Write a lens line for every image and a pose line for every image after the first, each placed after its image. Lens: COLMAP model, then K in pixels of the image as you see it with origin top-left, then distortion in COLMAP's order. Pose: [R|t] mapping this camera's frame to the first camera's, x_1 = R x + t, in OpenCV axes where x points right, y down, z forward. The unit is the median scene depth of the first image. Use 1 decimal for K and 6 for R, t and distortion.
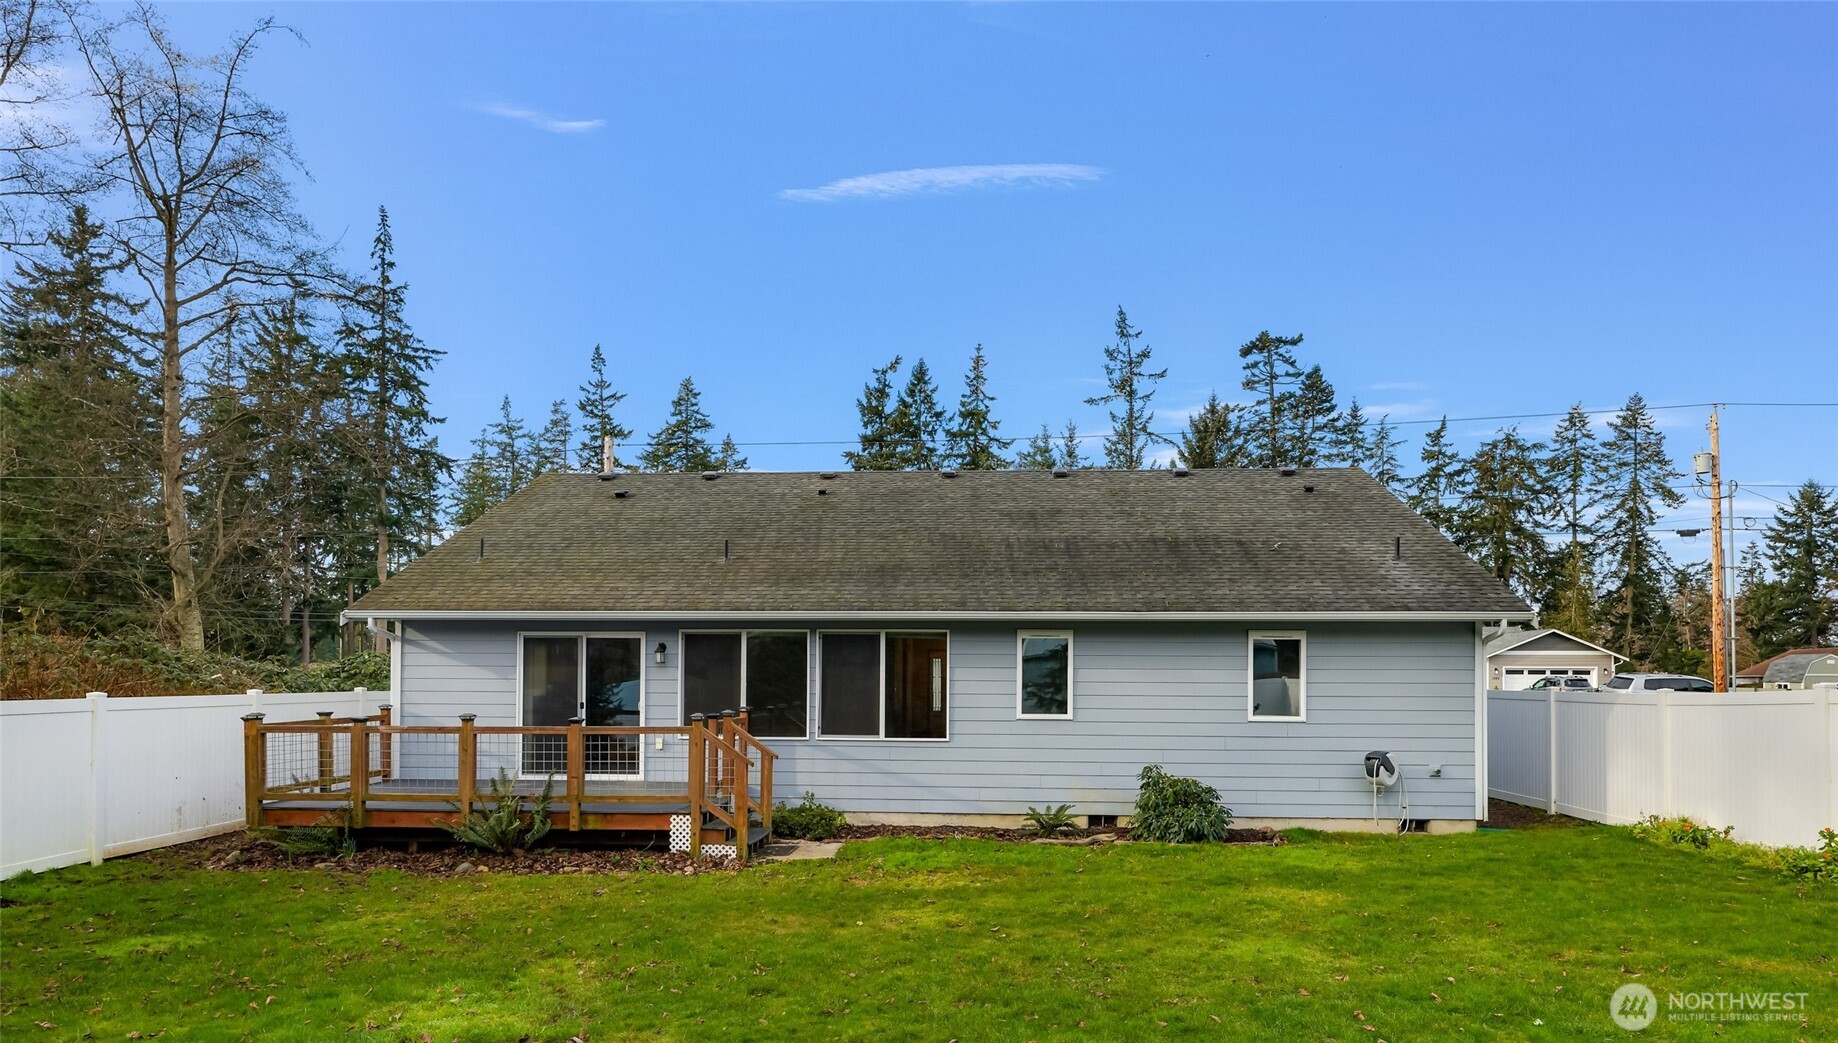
lens RADIAL K [[1034.4, 0, 932.8], [0, 1034.4, 669.6], [0, 0, 1]] dist [0.003090, 0.000845]
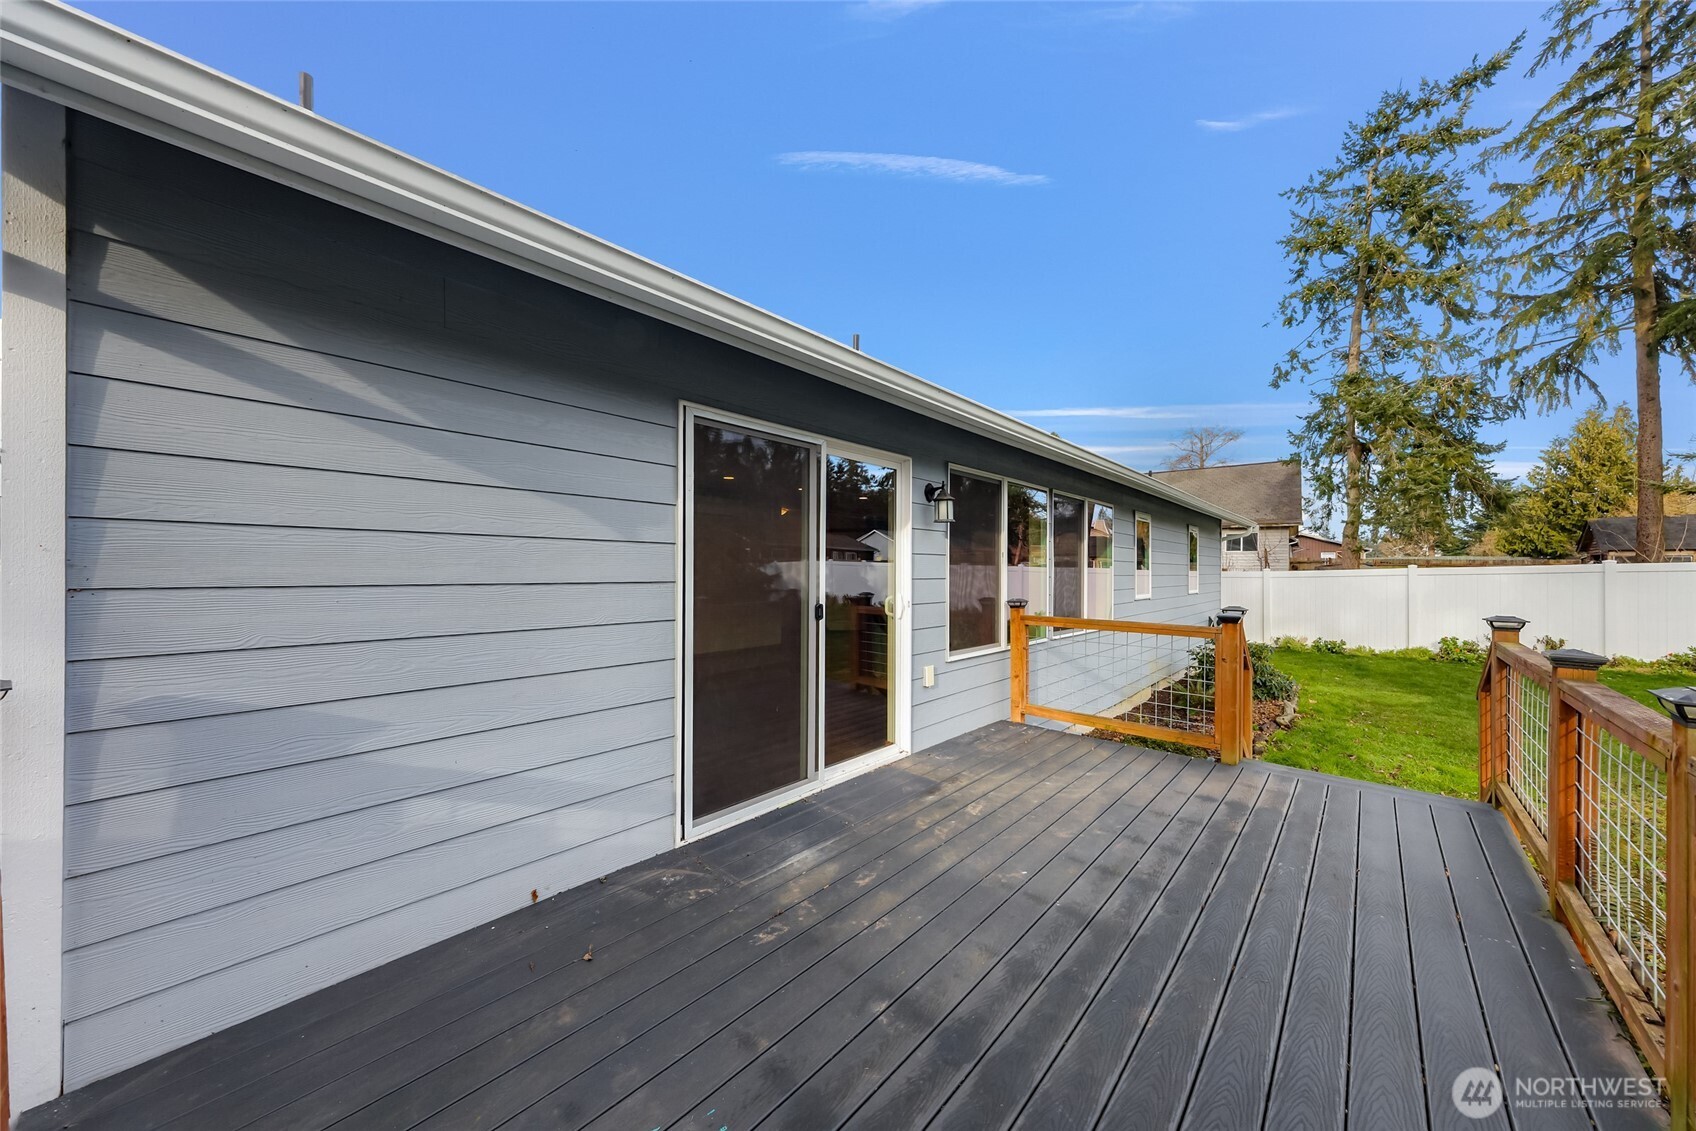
lens RADIAL K [[570.5, 0, 850.8], [0, 570.5, 570.9], [0, 0, 1]] dist [0.004635, 0.000072]
pose [[0.626555, -0.003282, 0.779370, -0.251767], [-0.007596, 0.999918, 0.010318, 0.007679], [-0.779340, -0.012385, 0.626479, 0.417056]]
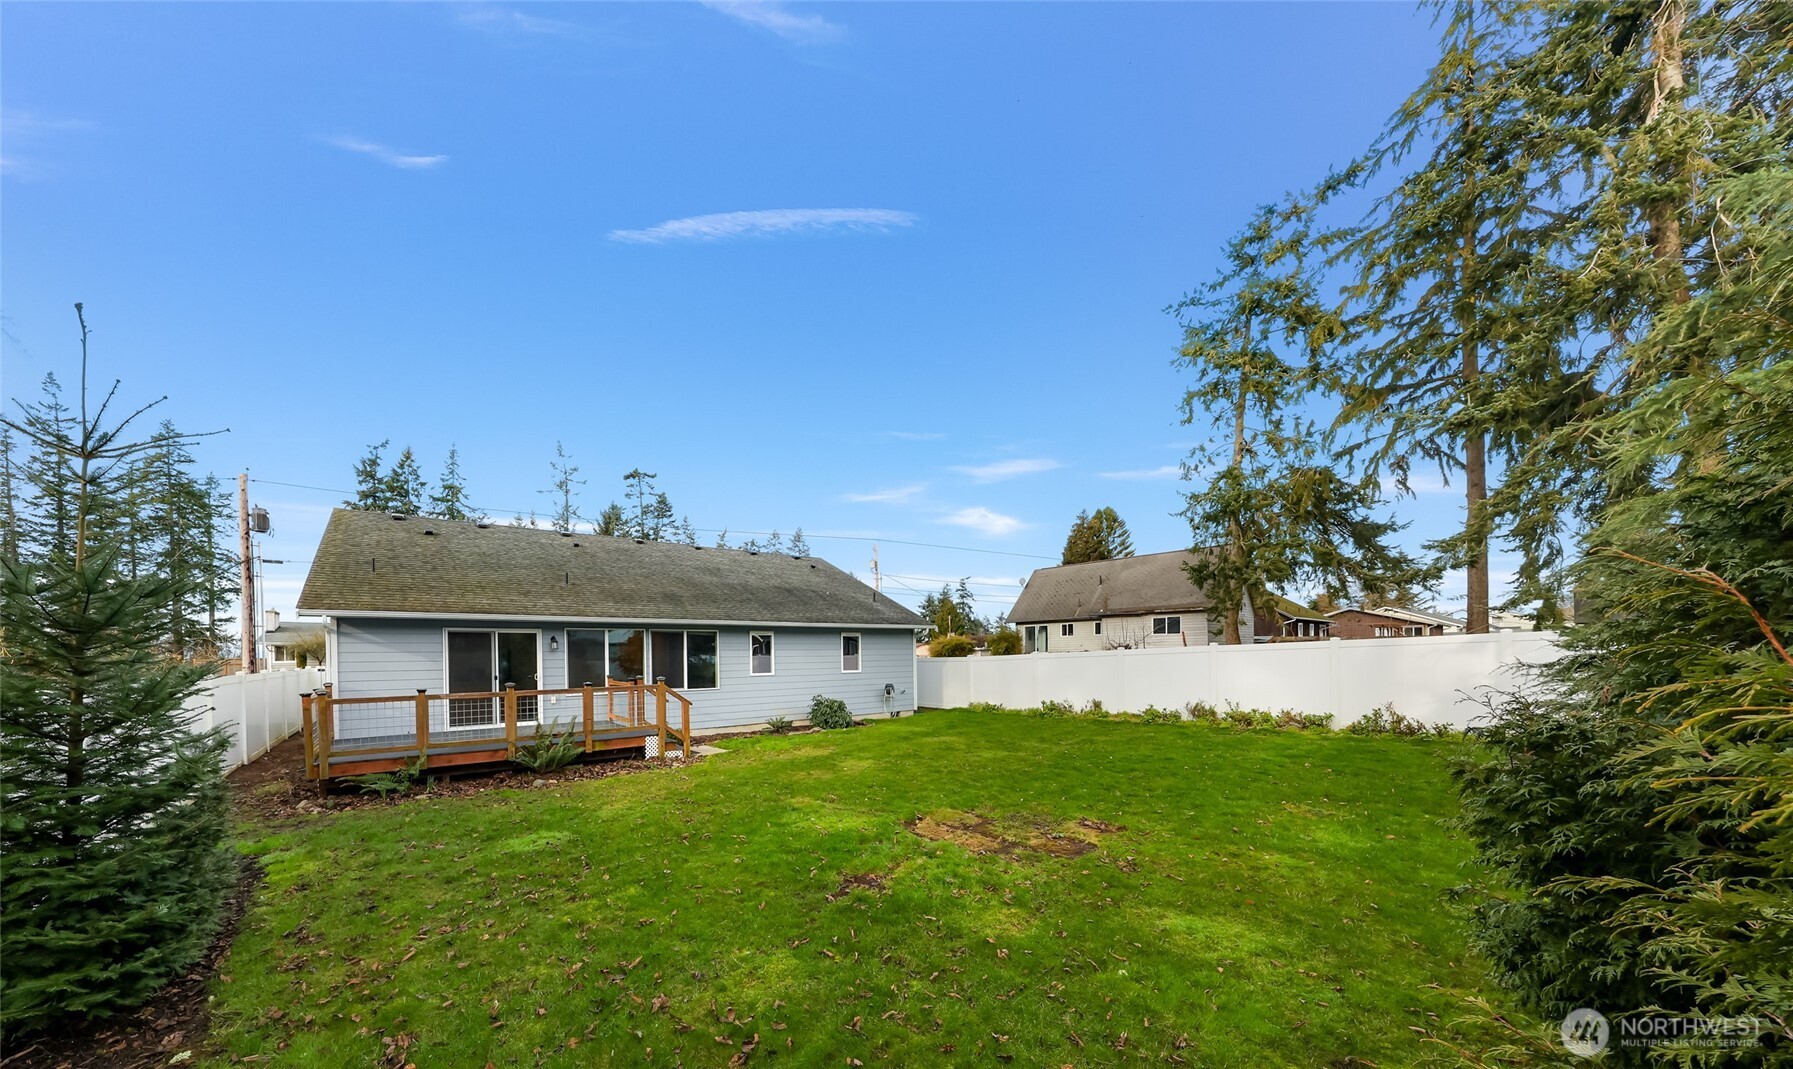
lens RADIAL K [[576.4, 0, 795.5], [0, 576.4, 664.6], [0, 0, 1]] dist [0.000656, -0.000066]
pose [[0.799841, -0.024526, 0.599711, -0.242733], [0.012509, 0.999629, 0.024198, 0.000505], [-0.600082, -0.011853, 0.799851, 0.034881]]
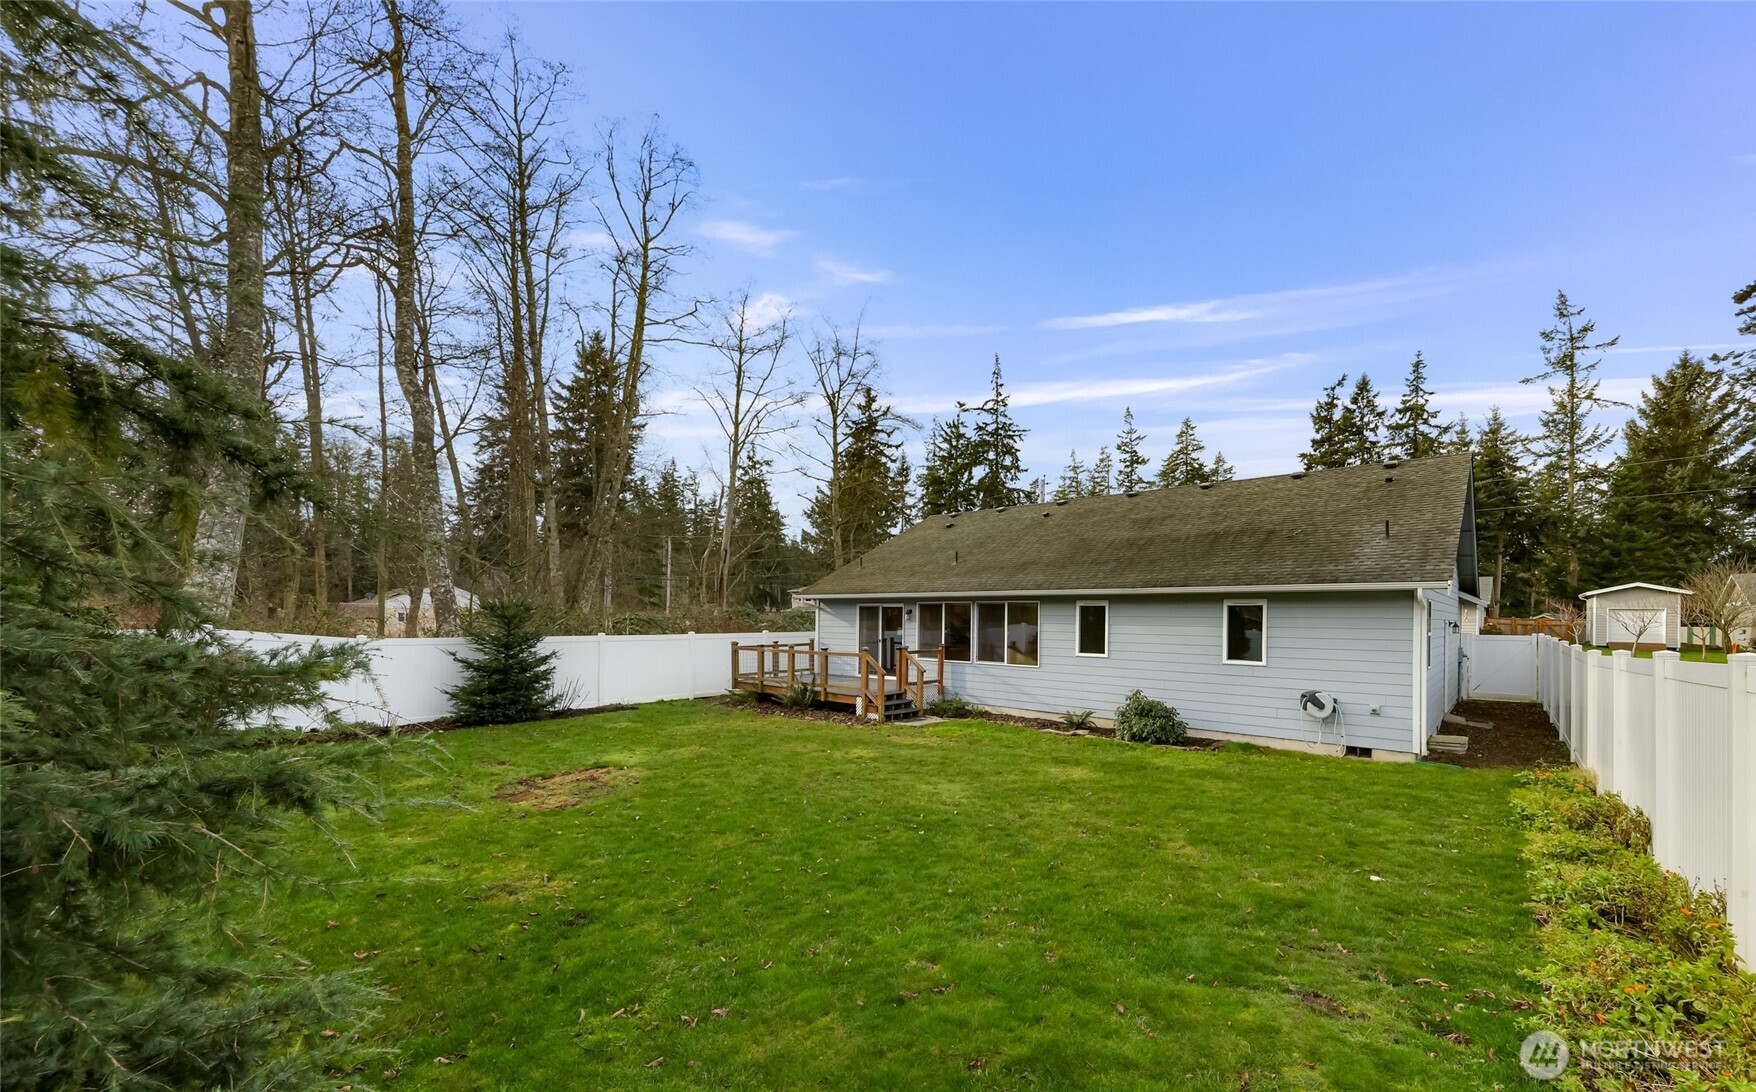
lens RADIAL K [[682.3, 0, 933.9], [0, 682.3, 615.5], [0, 0, 1]] dist [0.001520, 0.000038]
pose [[0.796877, 0.001588, -0.604140, 0.261259], [0.000137, 0.999996, 0.002810, -0.008532], [0.604142, -0.002322, 0.796873, 0.011987]]
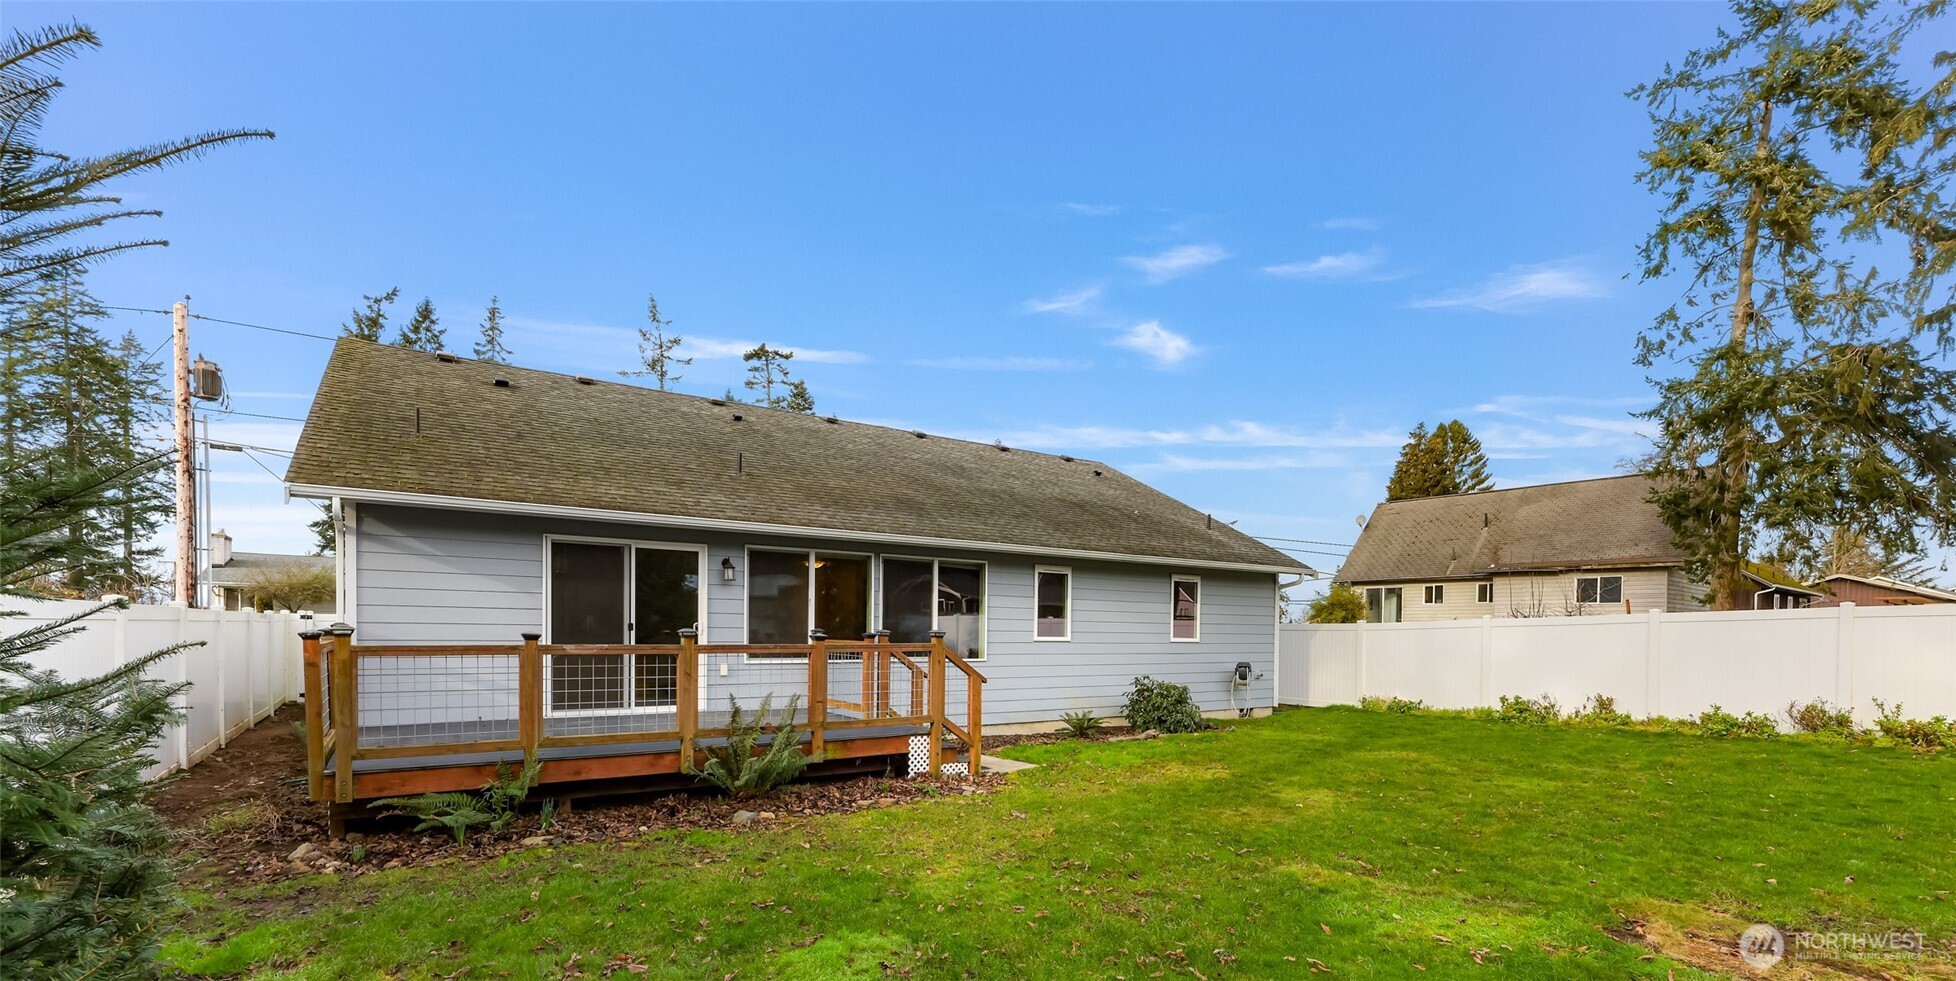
lens RADIAL K [[828.4, 0, 974.6], [0, 828.4, 650.7], [0, 0, 1]] dist [0.001952, 0.000824]
pose [[0.797763, -0.009409, 0.602898, -0.258222], [-0.013549, 0.999346, 0.033524, 0.013767], [-0.602819, -0.034913, 0.797114, 0.140412]]
